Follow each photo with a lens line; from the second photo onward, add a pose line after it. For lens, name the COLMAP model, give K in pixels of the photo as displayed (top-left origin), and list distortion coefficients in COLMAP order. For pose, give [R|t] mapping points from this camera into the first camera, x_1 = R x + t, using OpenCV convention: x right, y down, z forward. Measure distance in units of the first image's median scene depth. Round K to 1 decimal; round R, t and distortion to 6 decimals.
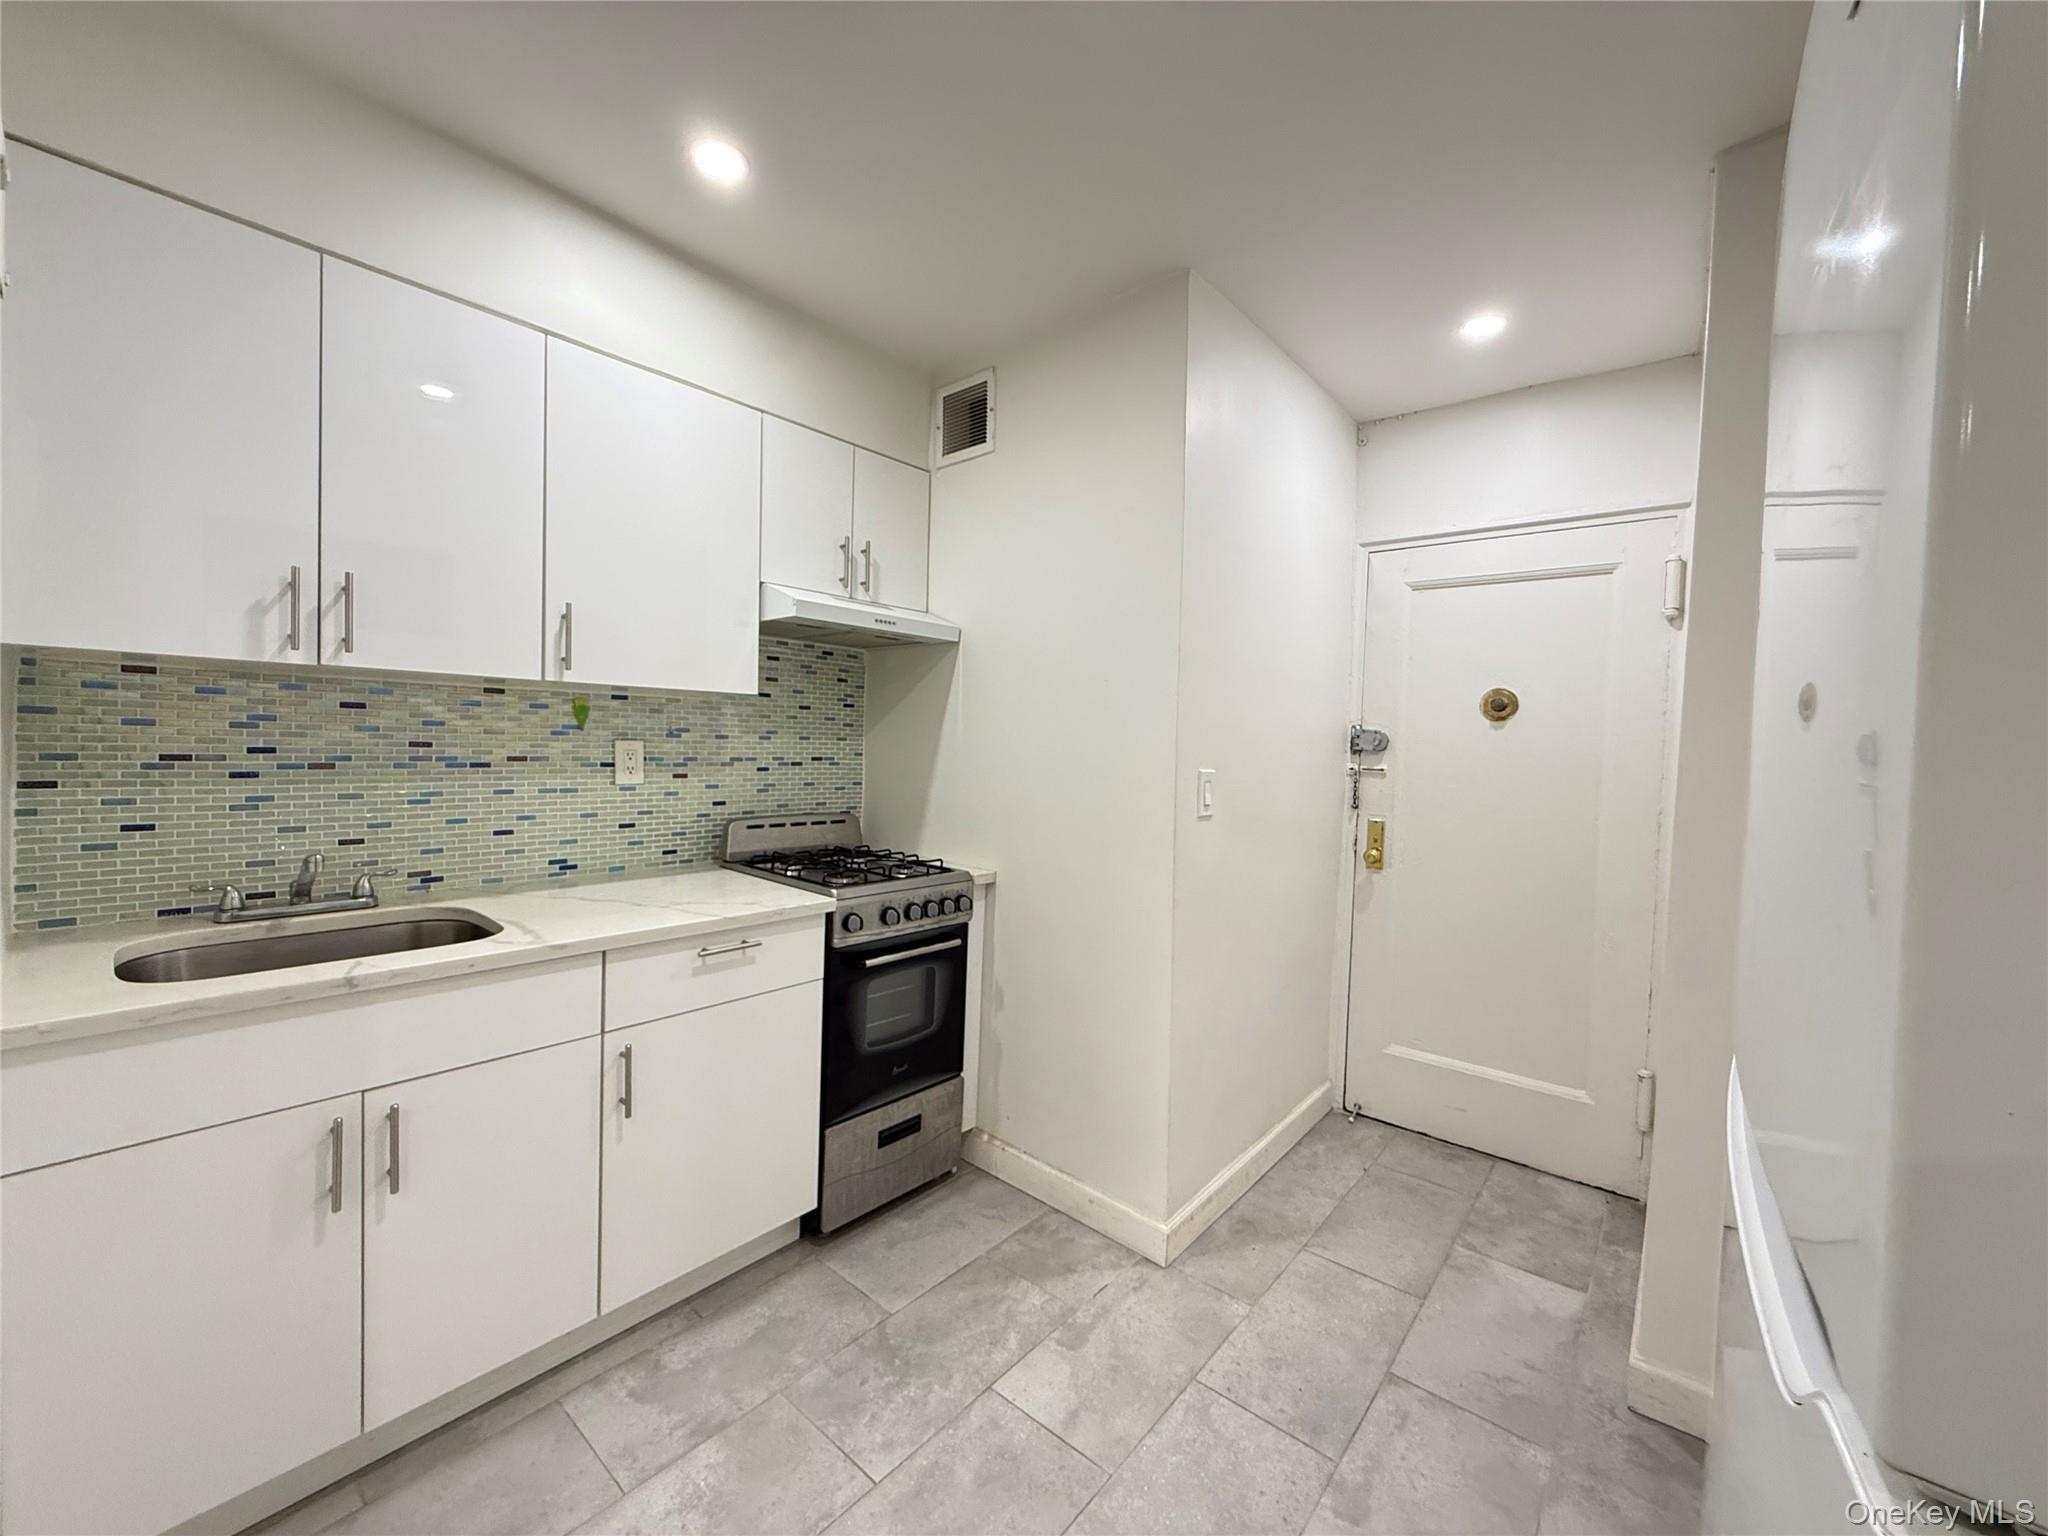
lens RADIAL K [[810.1, 0, 1016.3], [0, 810.1, 766.0], [0, 0, 1]] dist [-0.001303, -0.000094]
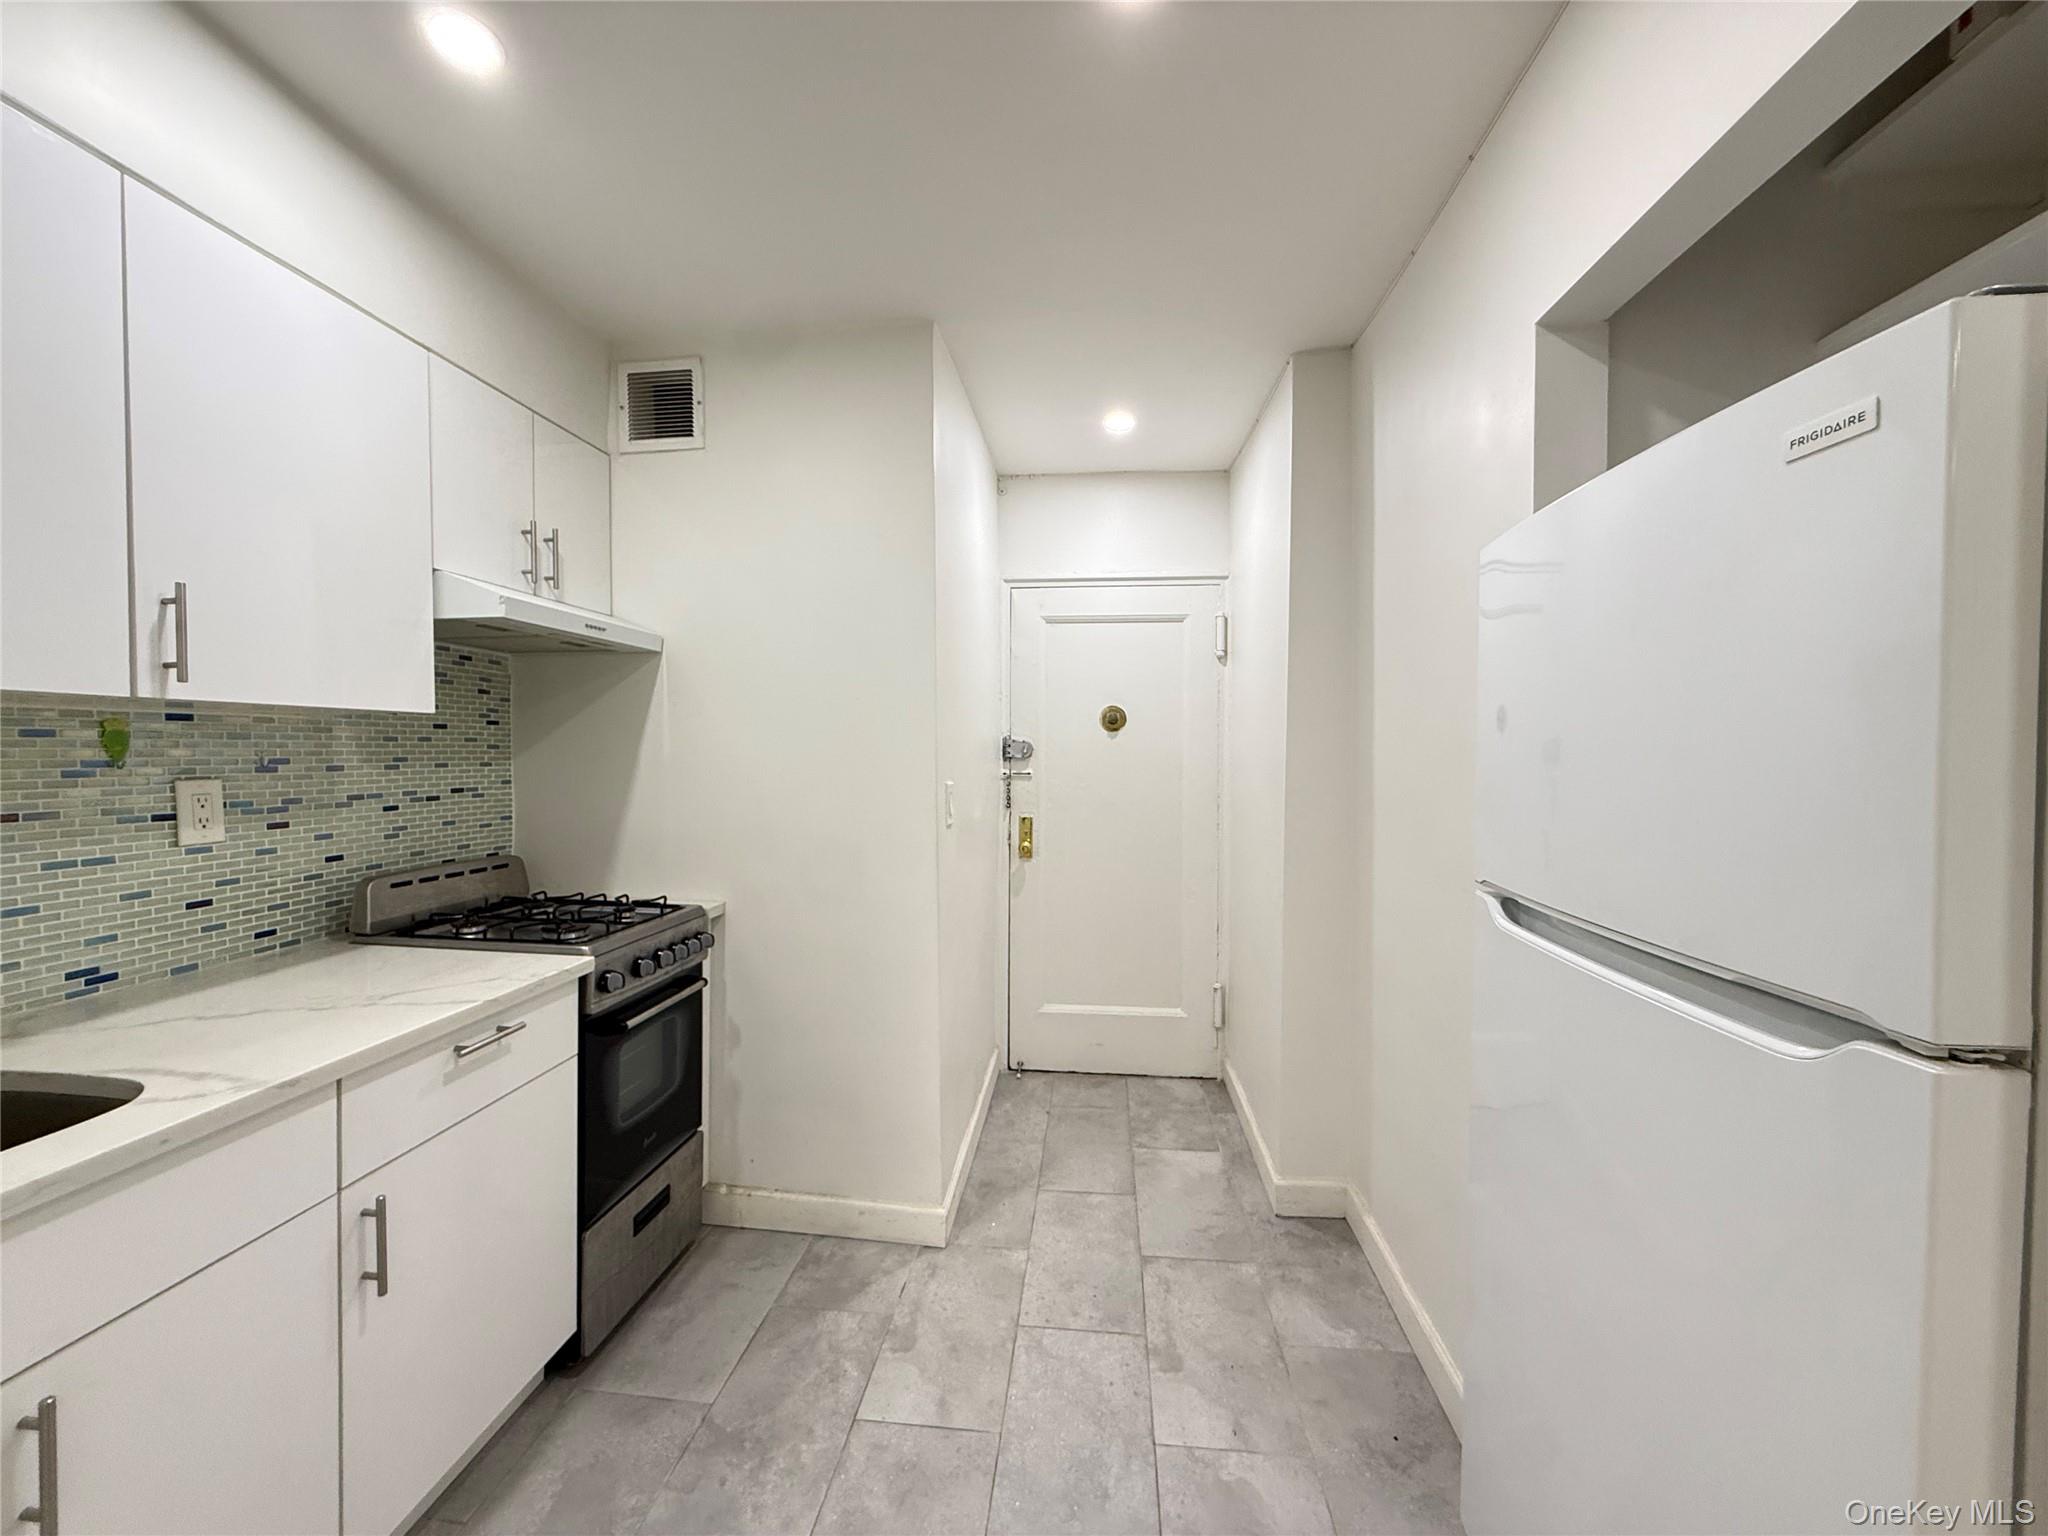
lens RADIAL K [[810.1, 0, 1016.3], [0, 810.1, 766.0], [0, 0, 1]] dist [-0.001303, -0.000094]
pose [[0.827779, -0.037231, 0.559818, -0.290738], [0.039114, 0.999198, 0.008616, -0.022355], [-0.559689, 0.014764, 0.828571, 0.044117]]
